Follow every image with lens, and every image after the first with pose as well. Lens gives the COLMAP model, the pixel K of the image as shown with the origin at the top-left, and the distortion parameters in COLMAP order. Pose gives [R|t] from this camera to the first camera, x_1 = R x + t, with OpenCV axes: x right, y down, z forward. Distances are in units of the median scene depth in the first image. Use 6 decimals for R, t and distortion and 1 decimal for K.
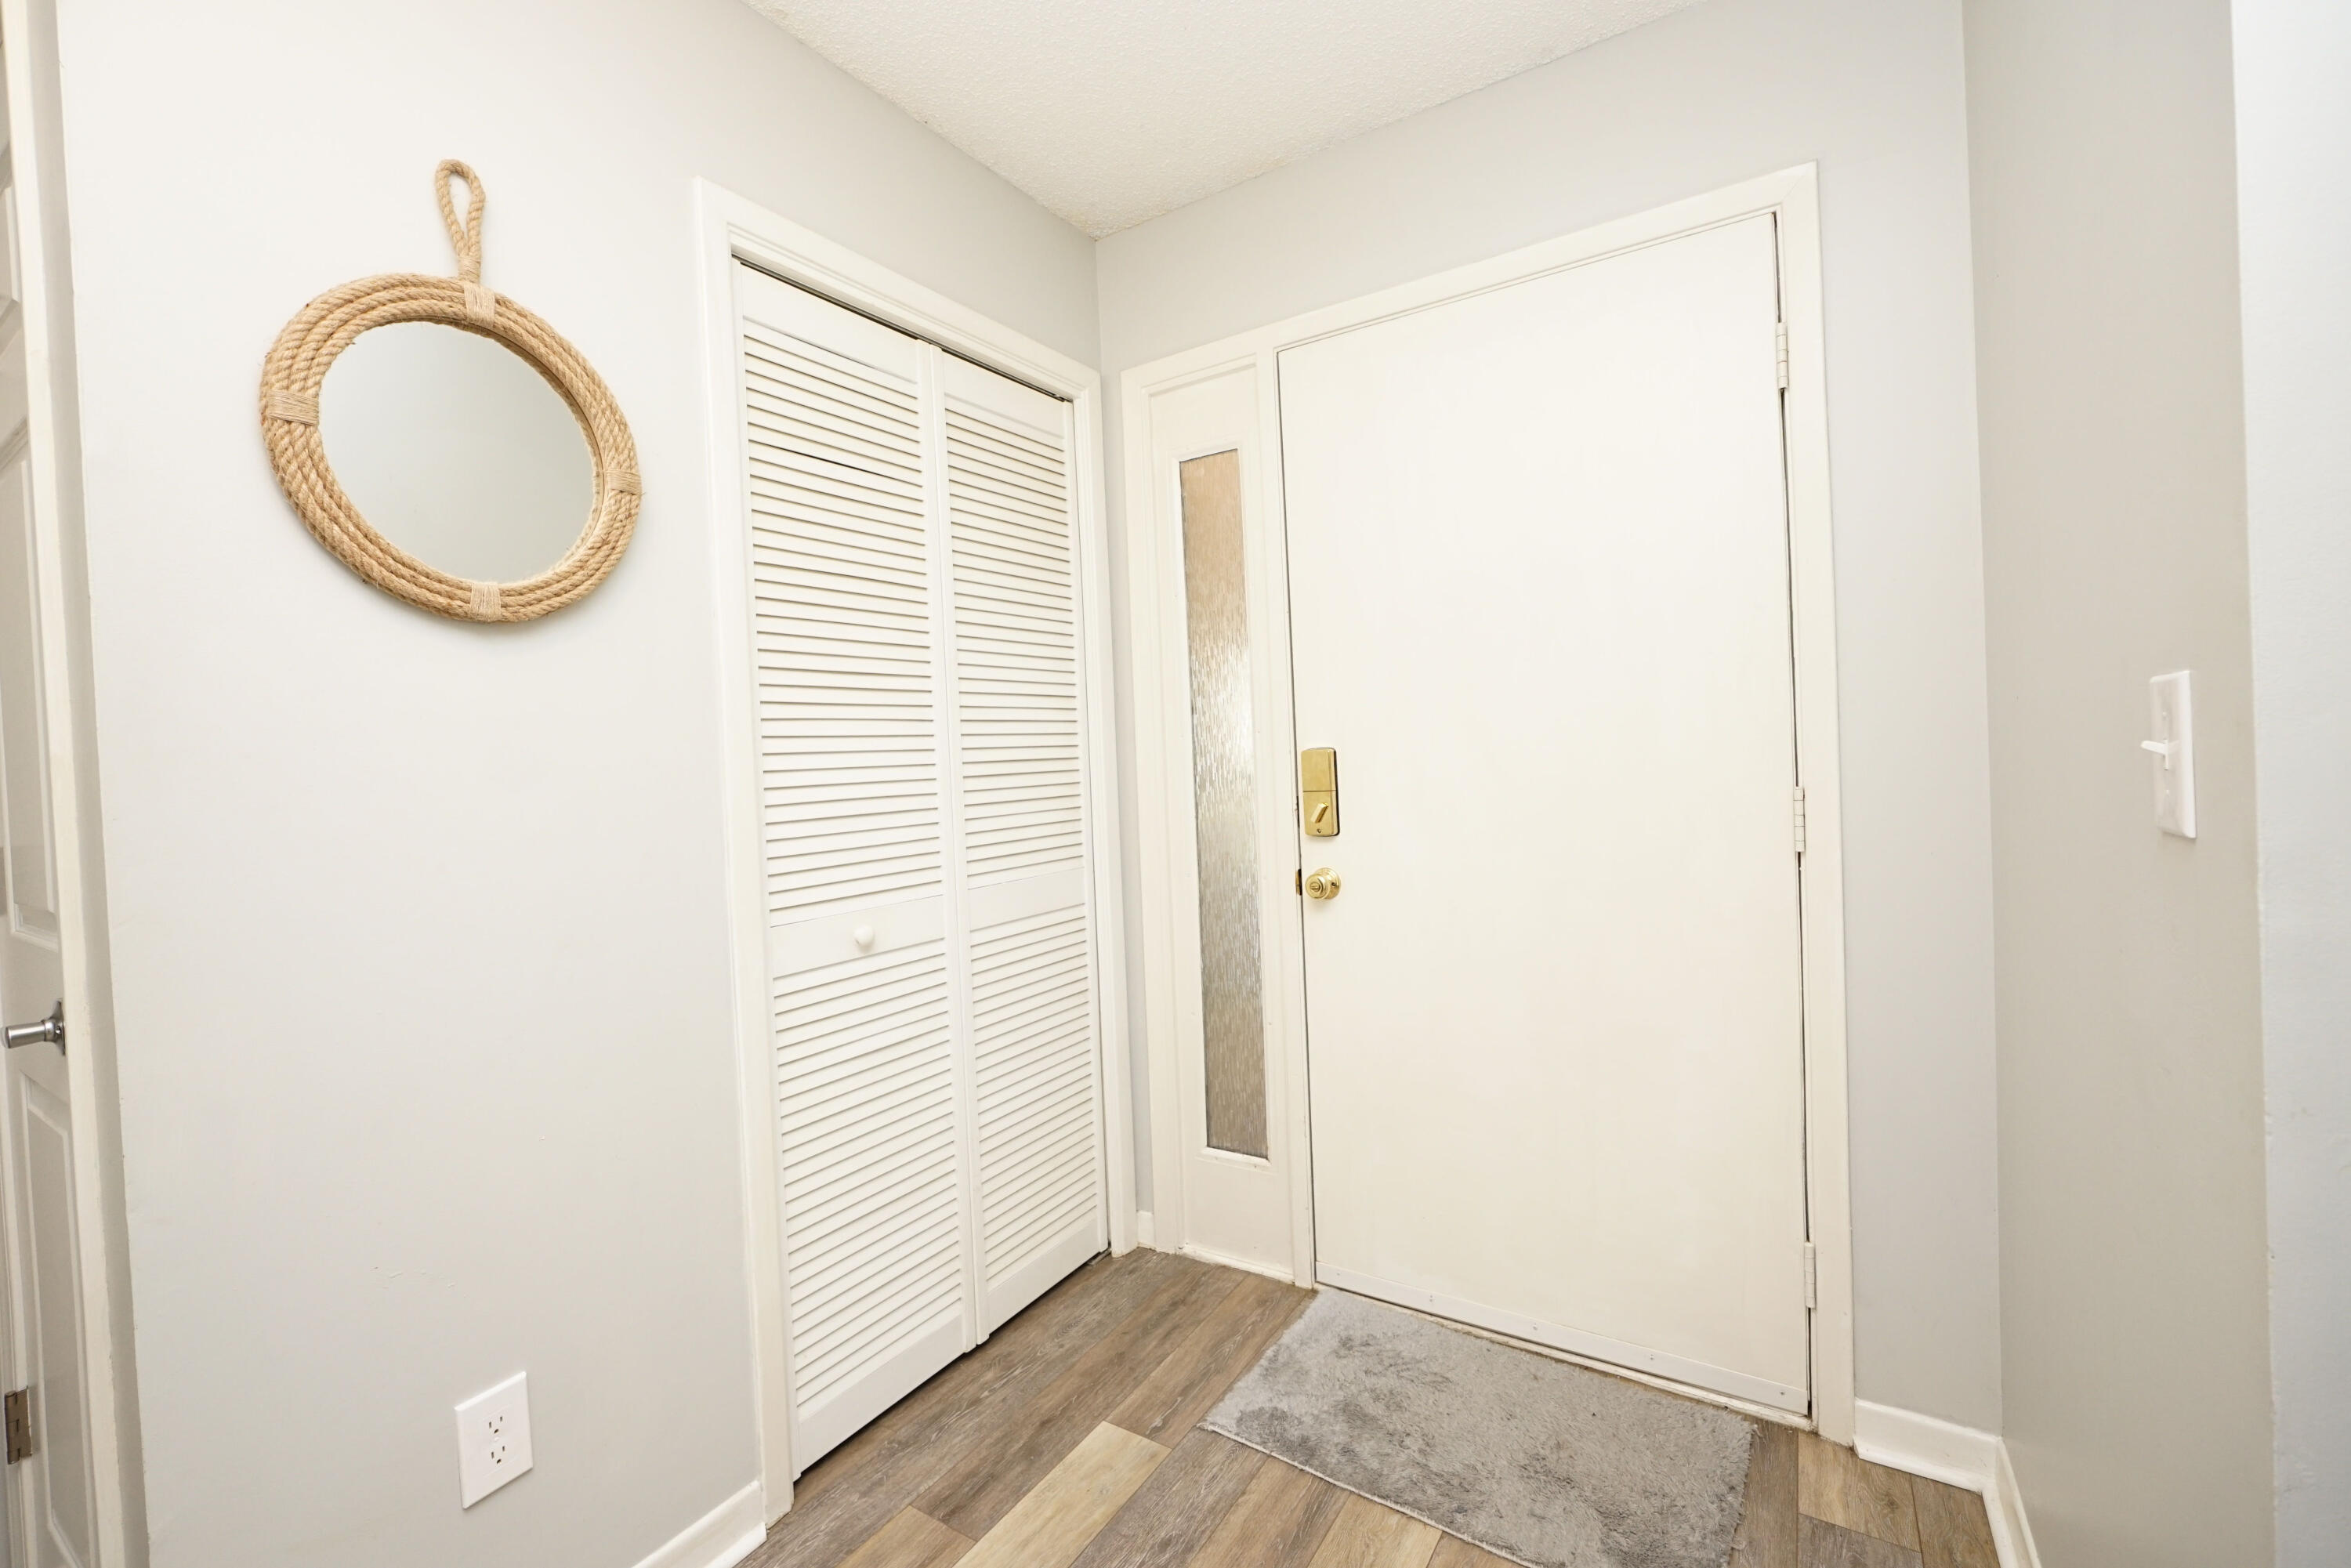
lens RADIAL K [[991.5, 0, 1145.0], [0, 991.5, 772.3], [0, 0, 1]] dist [-0.019486, 0.007112]
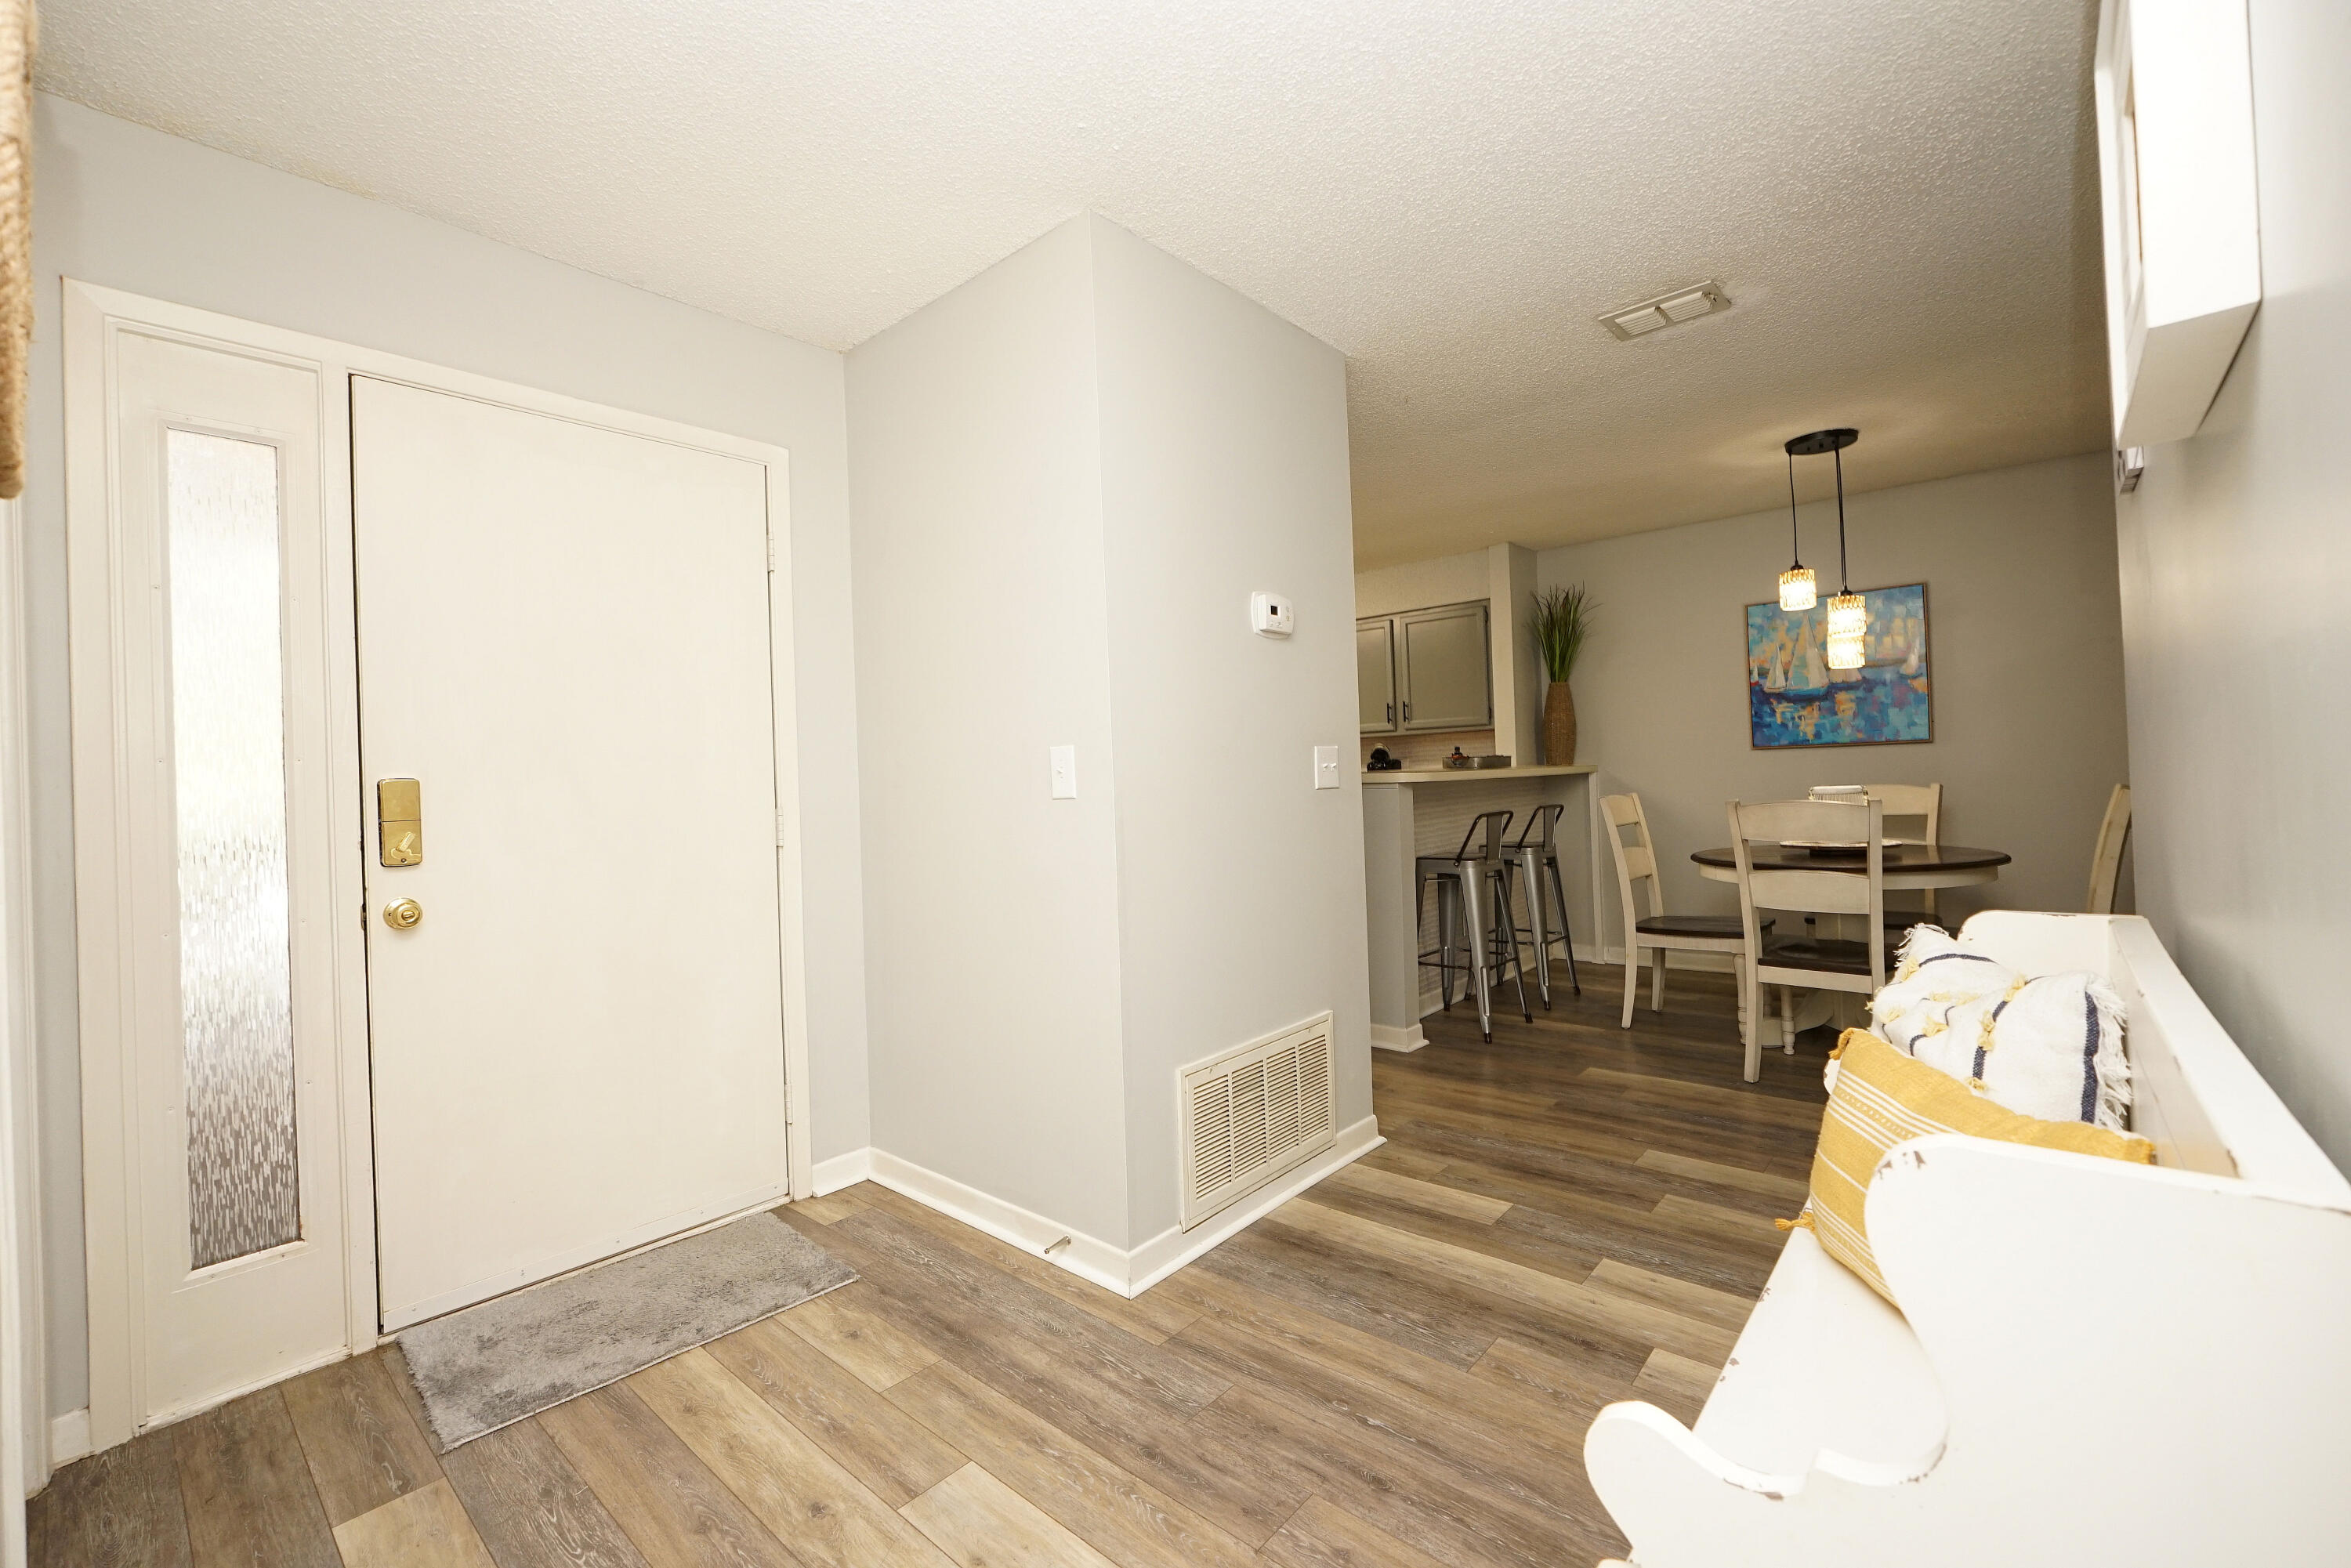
lens RADIAL K [[982.0, 0, 1152.2], [0, 982.0, 773.7], [0, 0, 1]] dist [-0.015292, 0.000232]
pose [[0.143389, 0.046441, 0.988576, -0.732632], [0.042408, 0.997693, -0.053020, 0.058493], [-0.988757, 0.049527, 0.141089, 0.111090]]
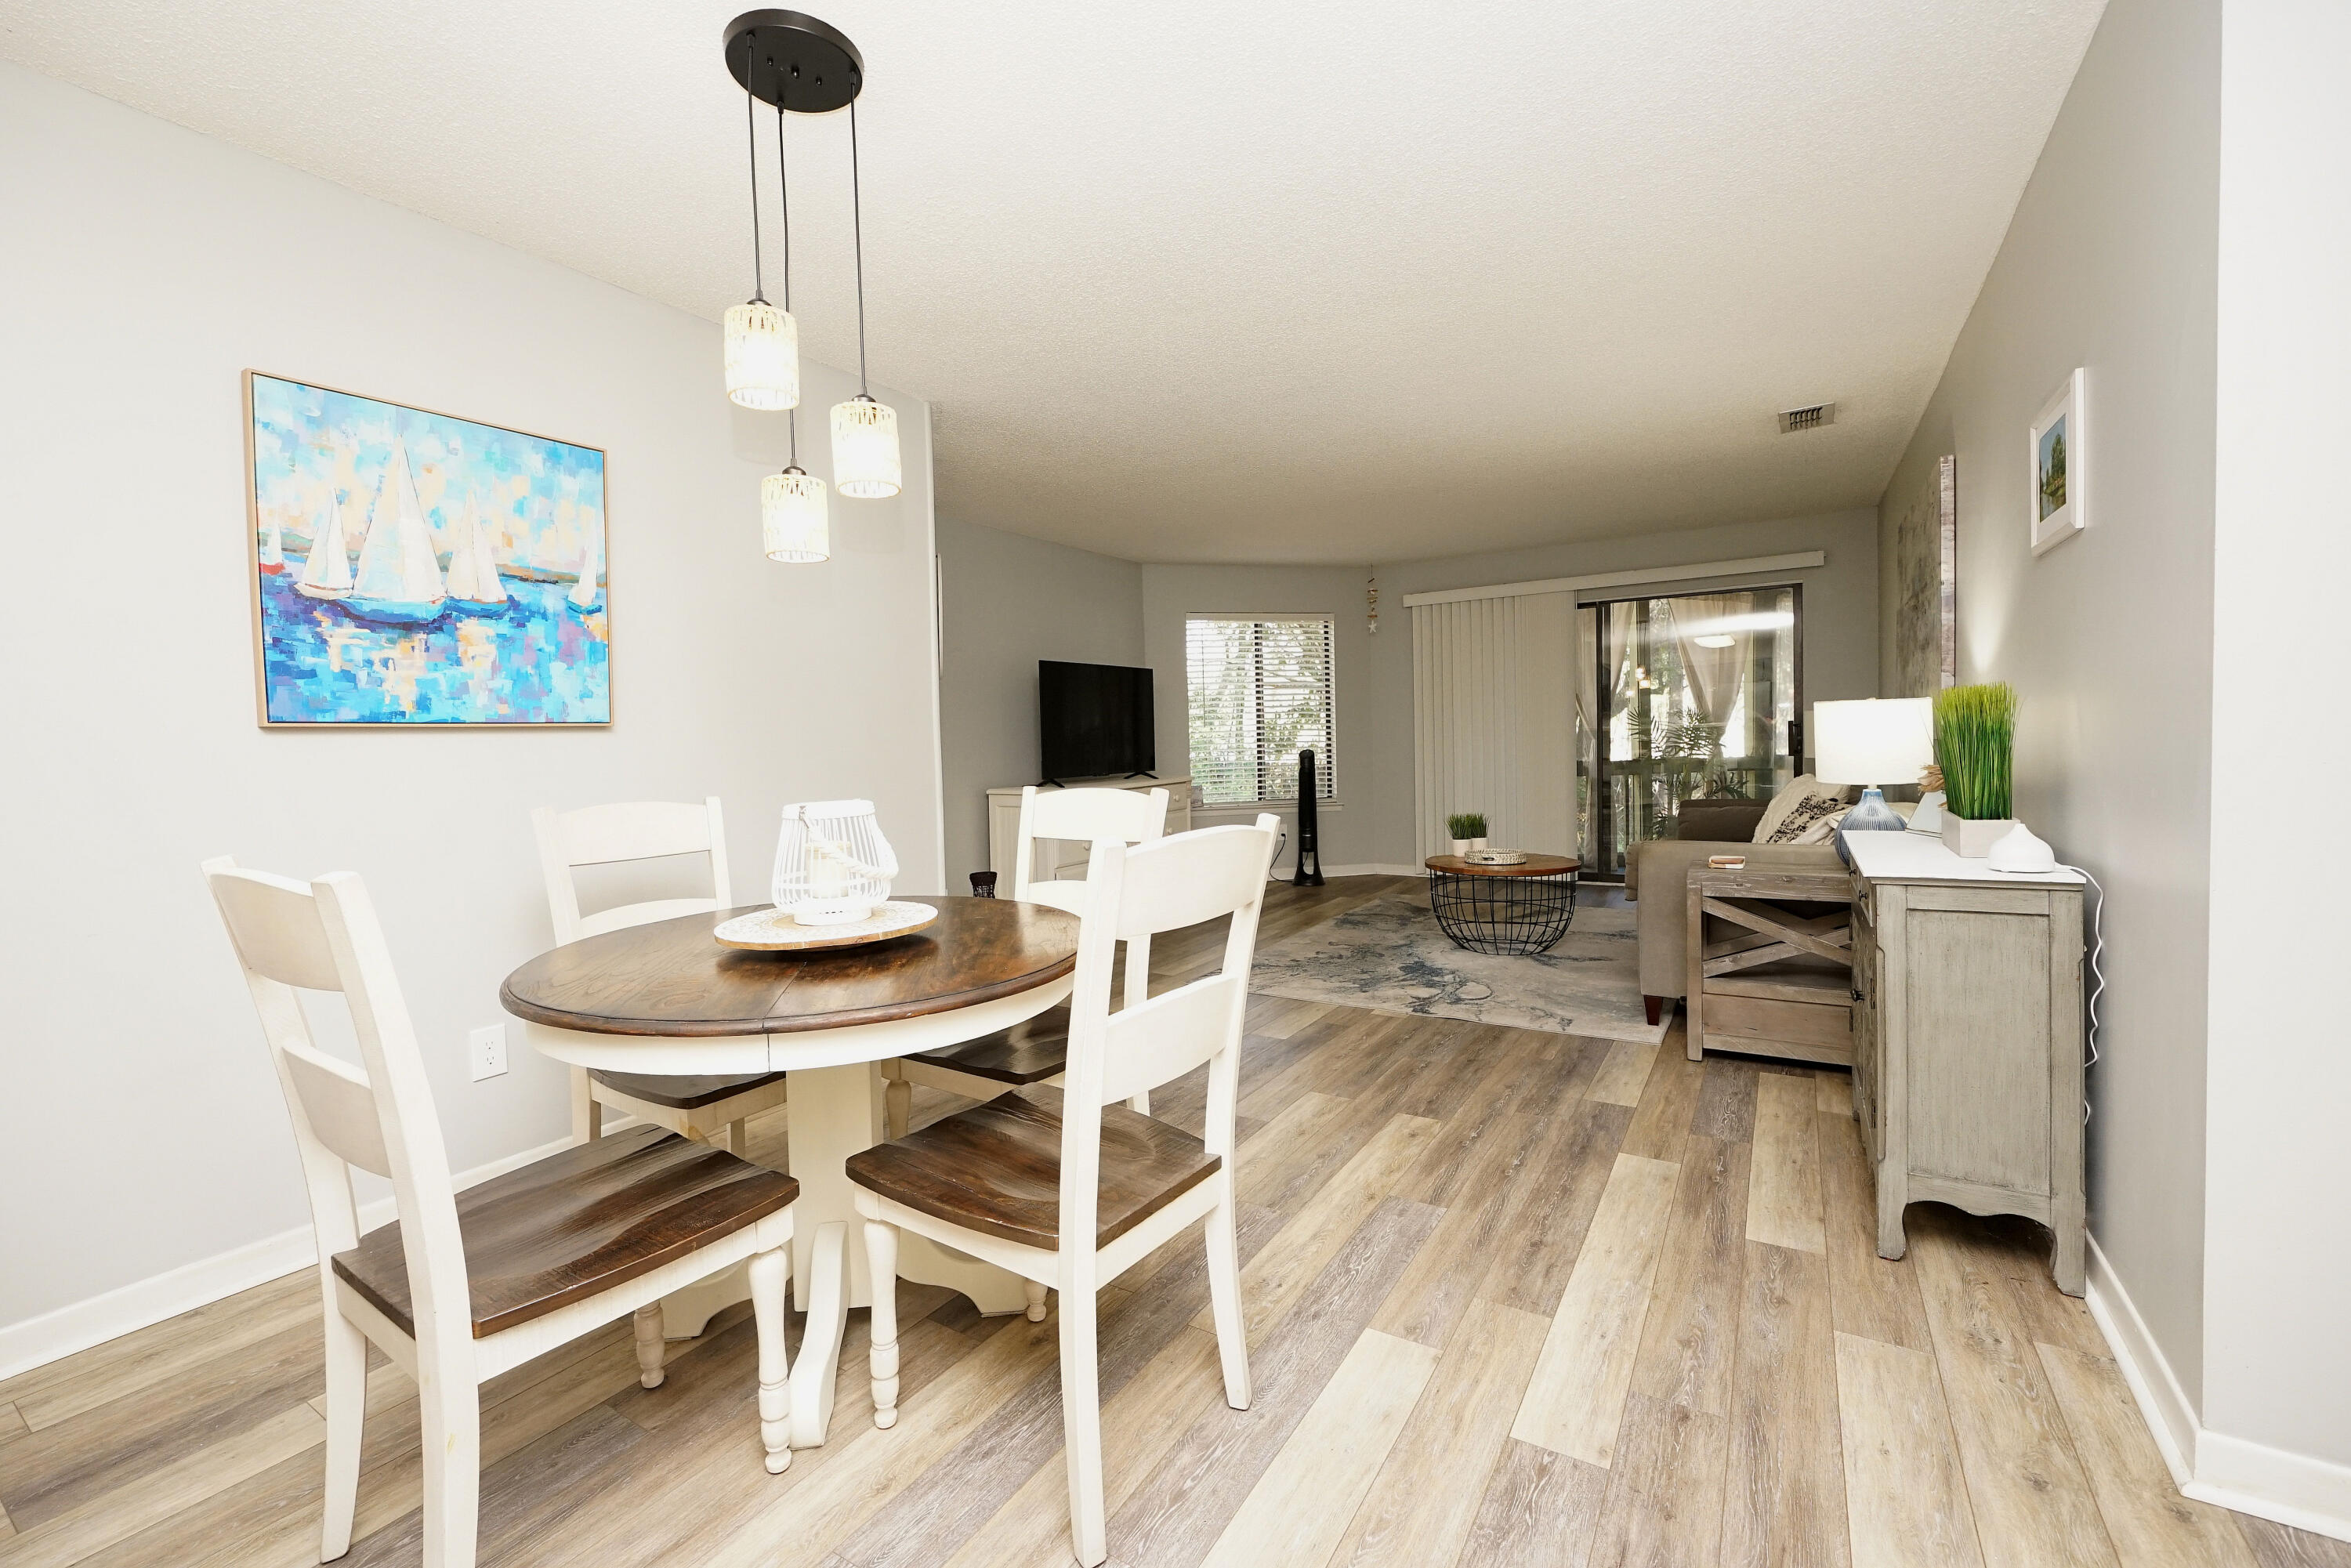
lens RADIAL K [[987.9, 0, 1151.8], [0, 987.9, 773.8], [0, 0, 1]] dist [-0.019615, 0.006232]
pose [[-0.997361, 0.070743, -0.016331, 1.089158], [0.069870, 0.996354, 0.048962, -0.011506], [0.019735, 0.047691, -0.998667, -0.025305]]
